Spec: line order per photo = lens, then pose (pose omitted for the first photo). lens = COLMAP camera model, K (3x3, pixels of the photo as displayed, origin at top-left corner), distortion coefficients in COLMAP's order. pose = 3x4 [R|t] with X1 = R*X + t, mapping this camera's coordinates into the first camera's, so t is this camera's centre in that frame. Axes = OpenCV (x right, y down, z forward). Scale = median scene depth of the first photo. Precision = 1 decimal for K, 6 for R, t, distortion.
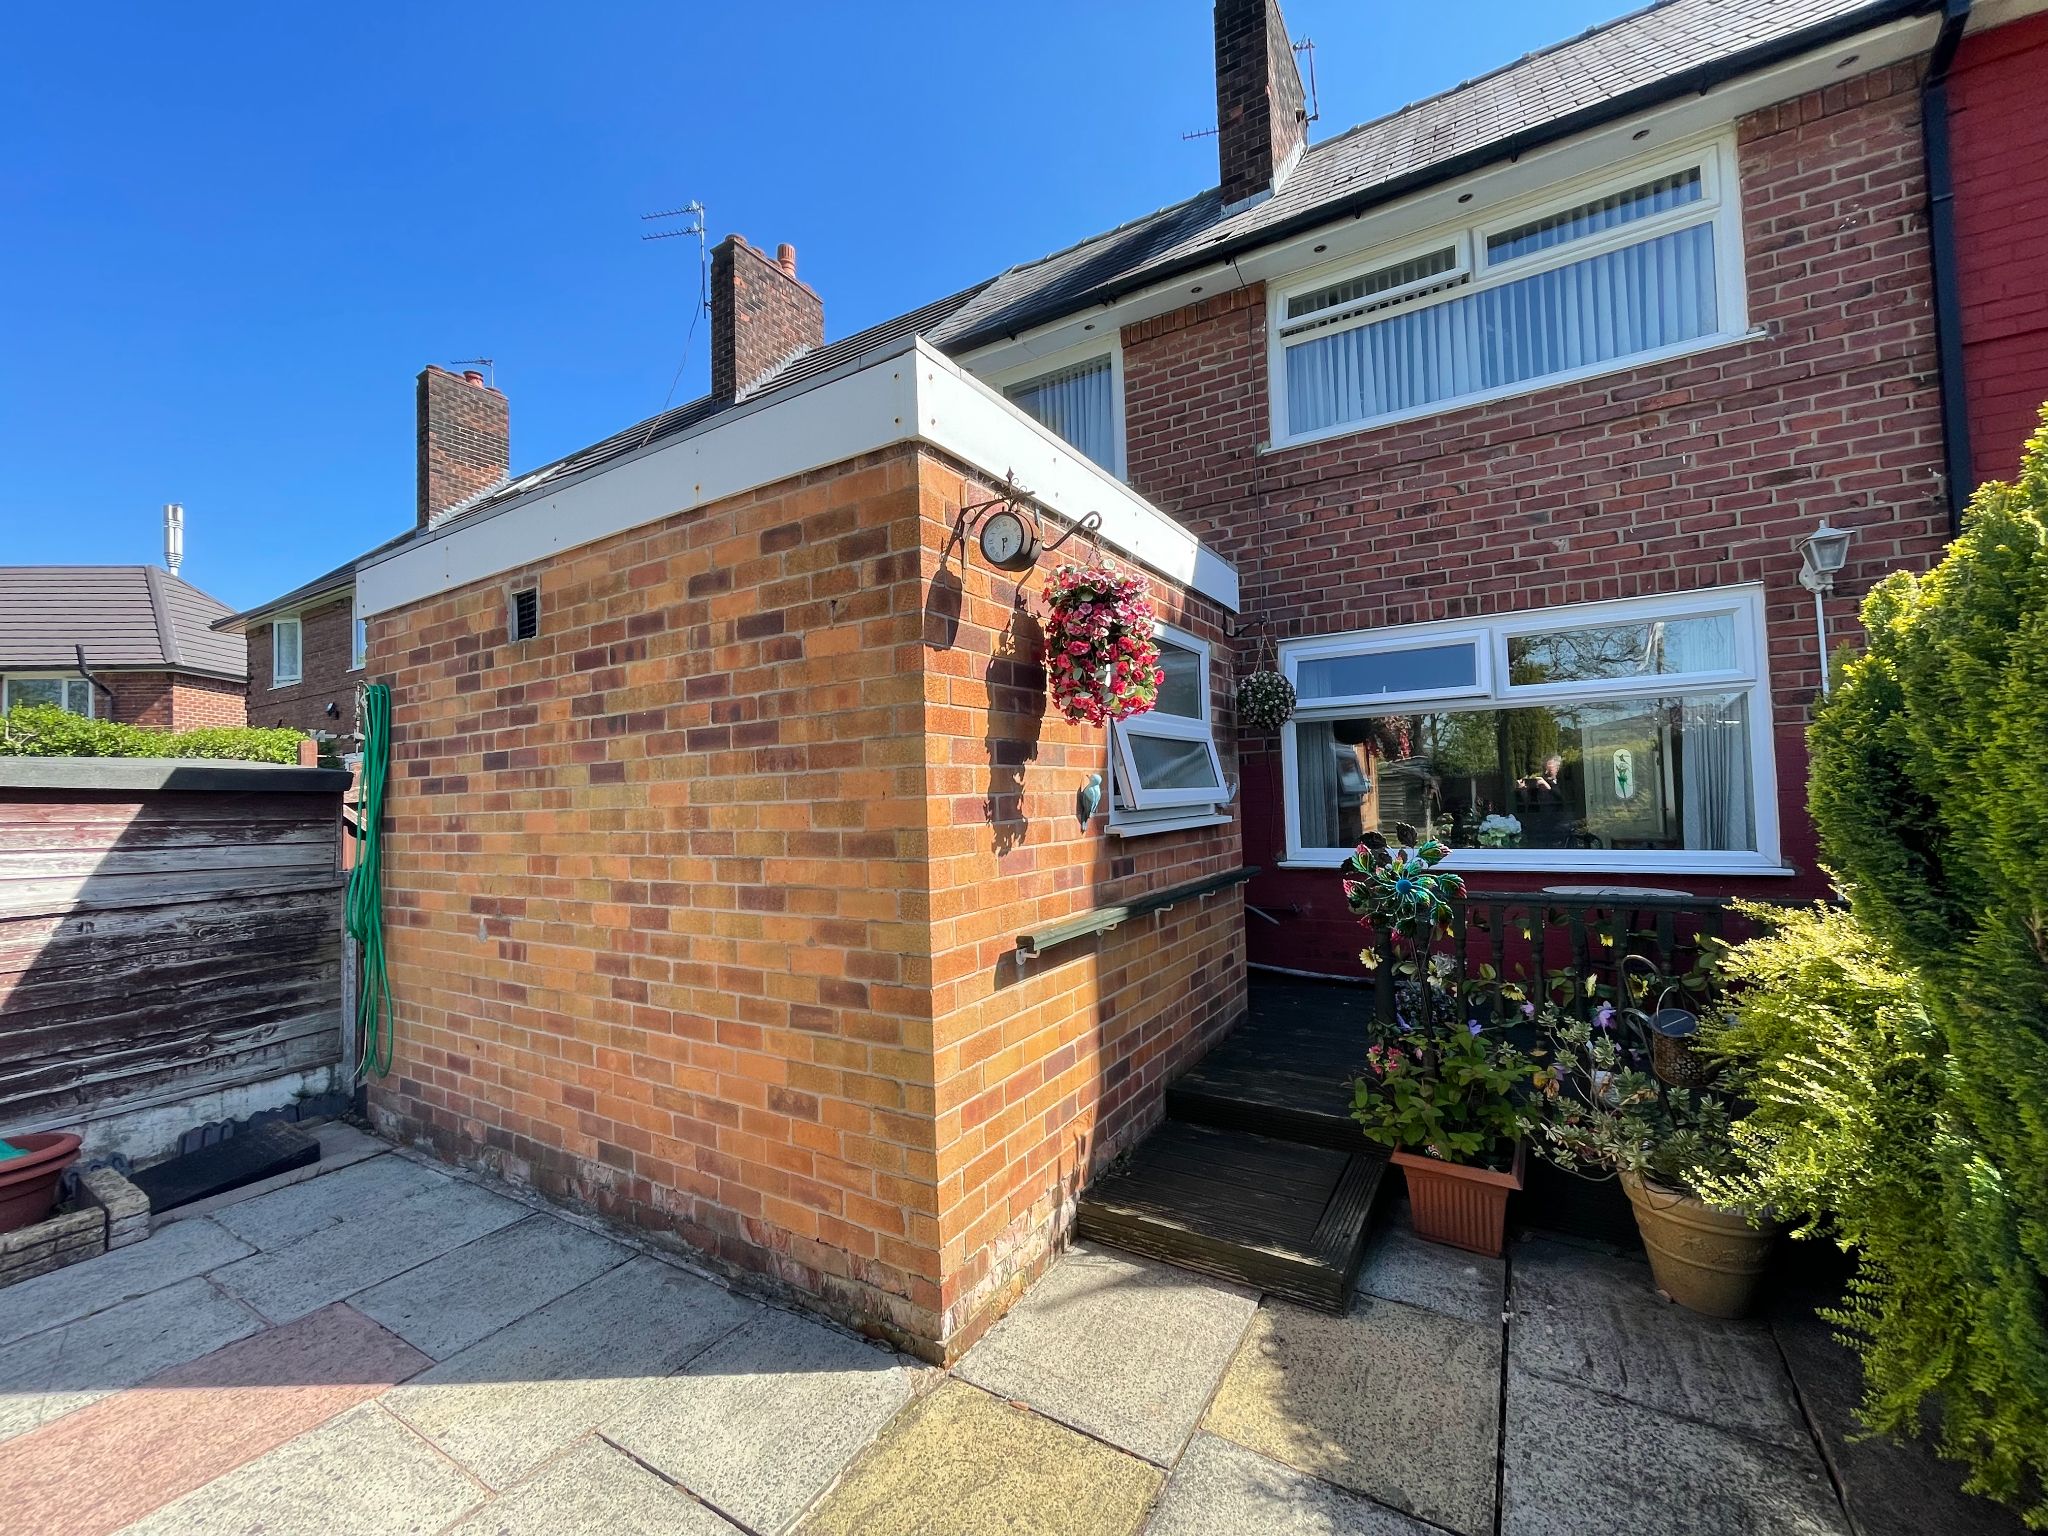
lens RADIAL K [[827.8, 0, 1021.9], [0, 827.8, 765.7], [0, 0, 1]] dist [-0.002568, -0.000937]
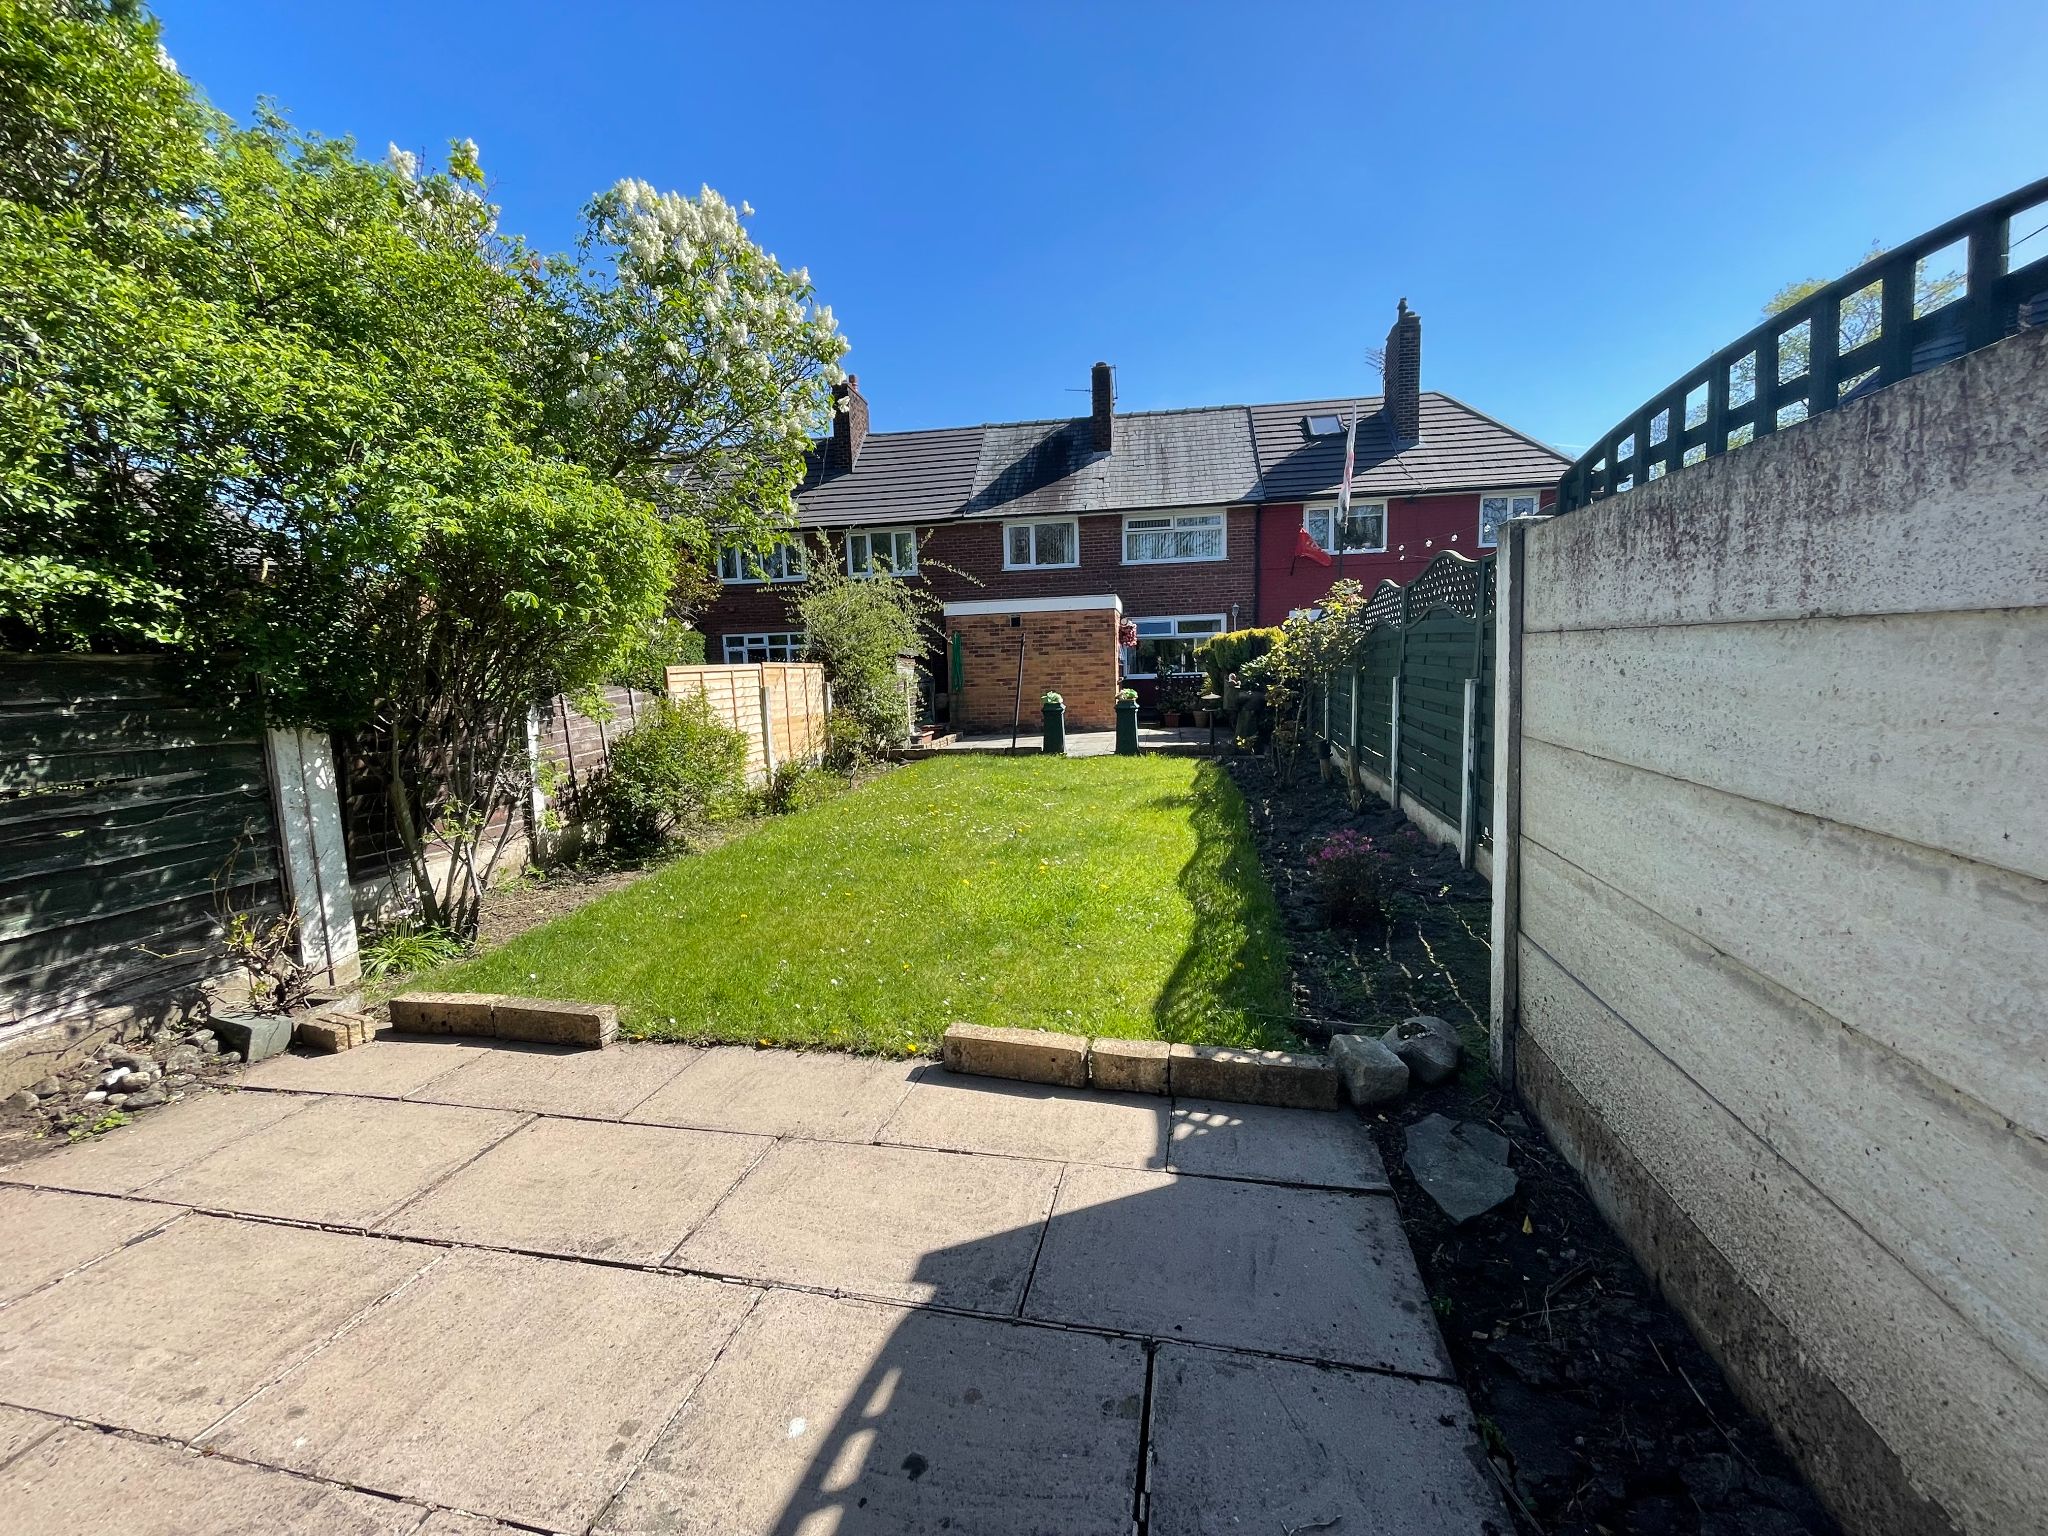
lens RADIAL K [[827.8, 0, 1021.9], [0, 827.8, 765.7], [0, 0, 1]] dist [-0.002568, -0.000937]
pose [[0.927738, -0.044087, 0.370620, -2.066752], [-0.009183, 0.990002, 0.140753, -0.020267], [-0.373120, -0.133986, 0.918058, -3.161132]]
